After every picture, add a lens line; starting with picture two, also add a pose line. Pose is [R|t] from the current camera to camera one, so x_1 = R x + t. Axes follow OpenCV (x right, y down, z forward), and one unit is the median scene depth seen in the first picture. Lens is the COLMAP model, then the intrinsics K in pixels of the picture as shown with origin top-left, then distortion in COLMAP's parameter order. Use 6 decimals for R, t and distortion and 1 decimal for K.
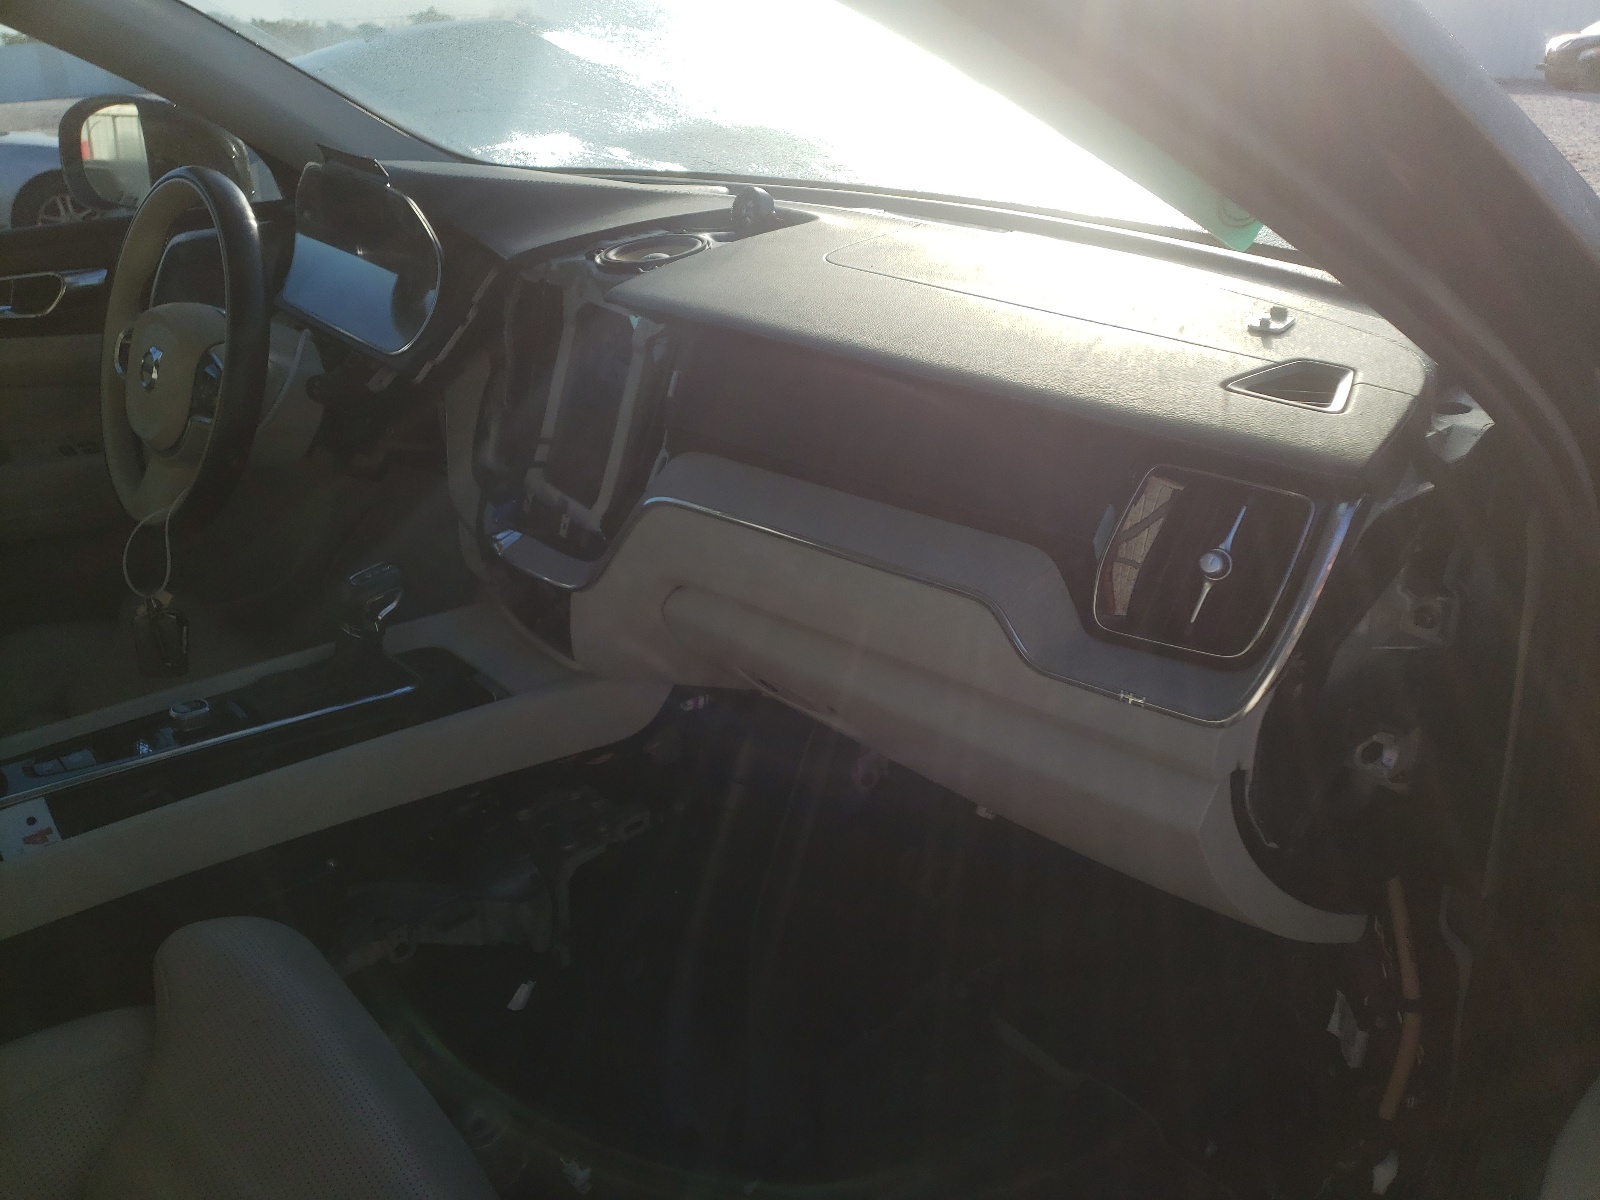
lens RADIAL K [[1207.0, 0, 855.8], [0, 1207.0, 599.7], [0, 0, 1]] dist [0.067854, -0.050416]
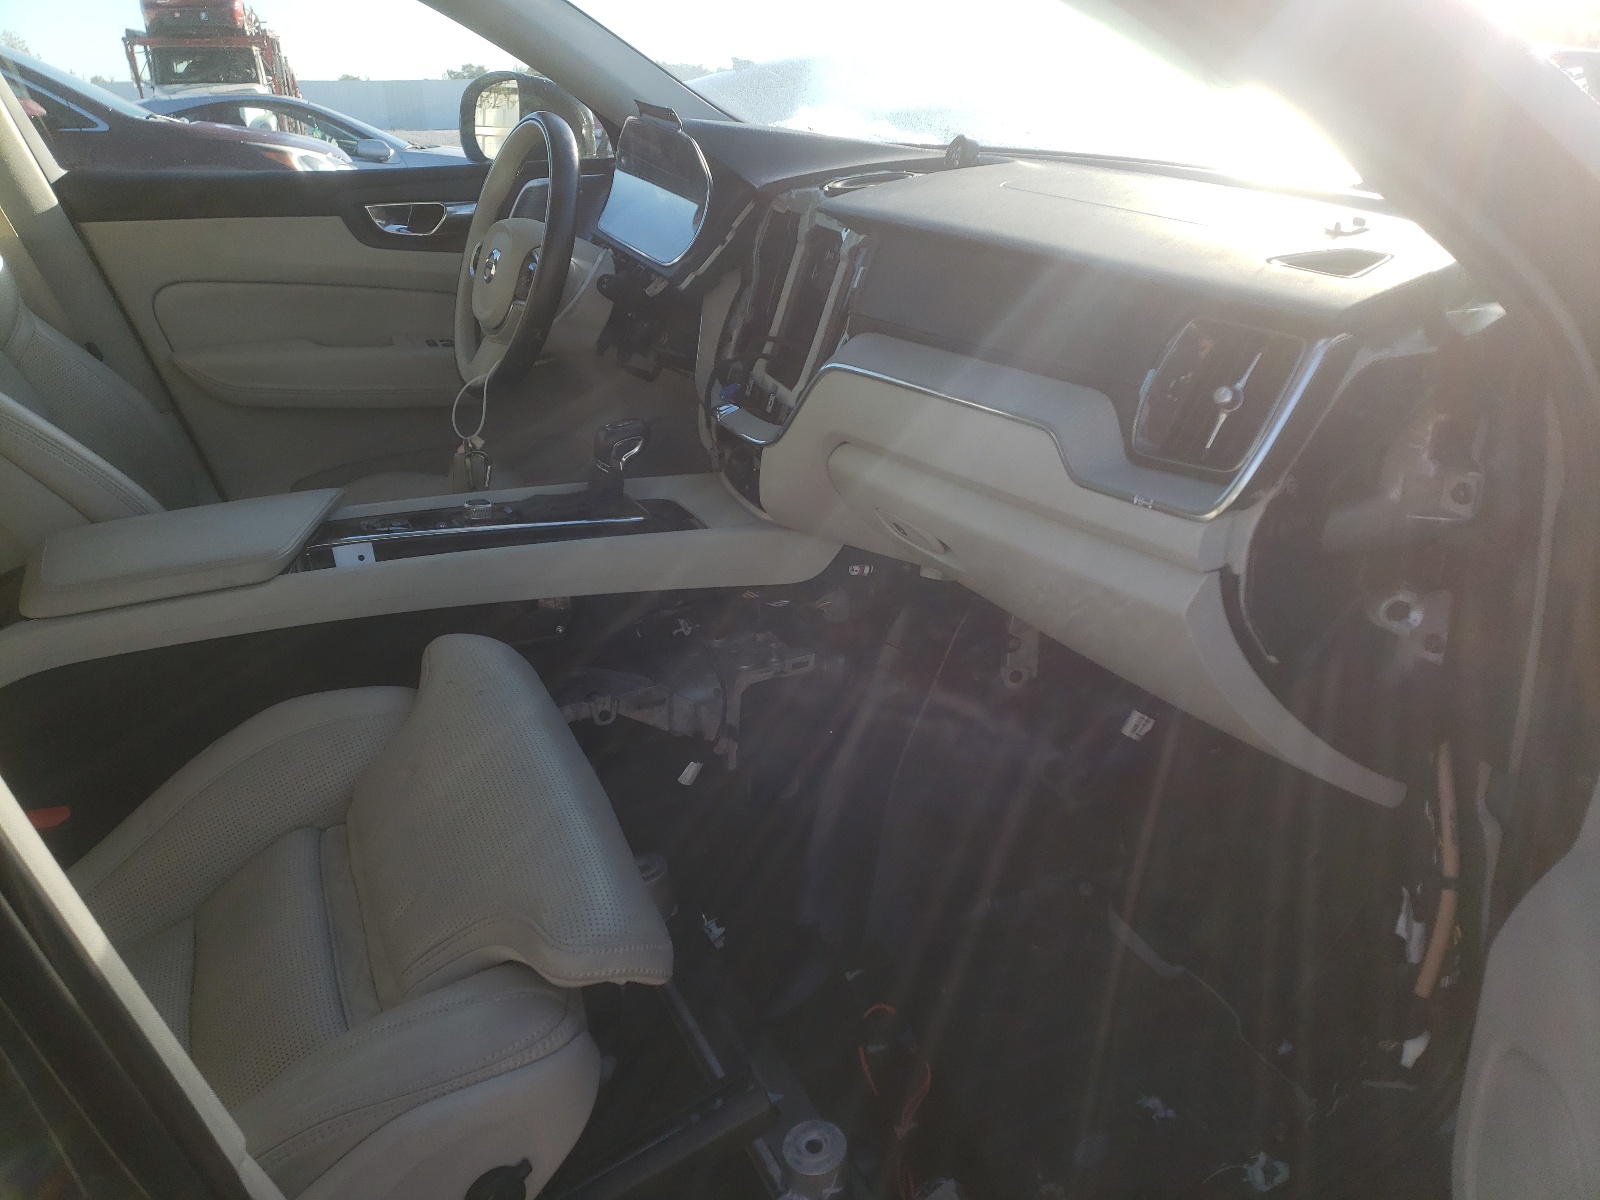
lens RADIAL K [[1207.0, 0, 855.8], [0, 1207.0, 599.7], [0, 0, 1]] dist [0.067854, -0.050416]
pose [[0.964447, 0.119340, -0.235798, 0.147284], [-0.127121, 0.991723, -0.018021, 0.141979], [0.231696, 0.047356, 0.971635, -0.148205]]
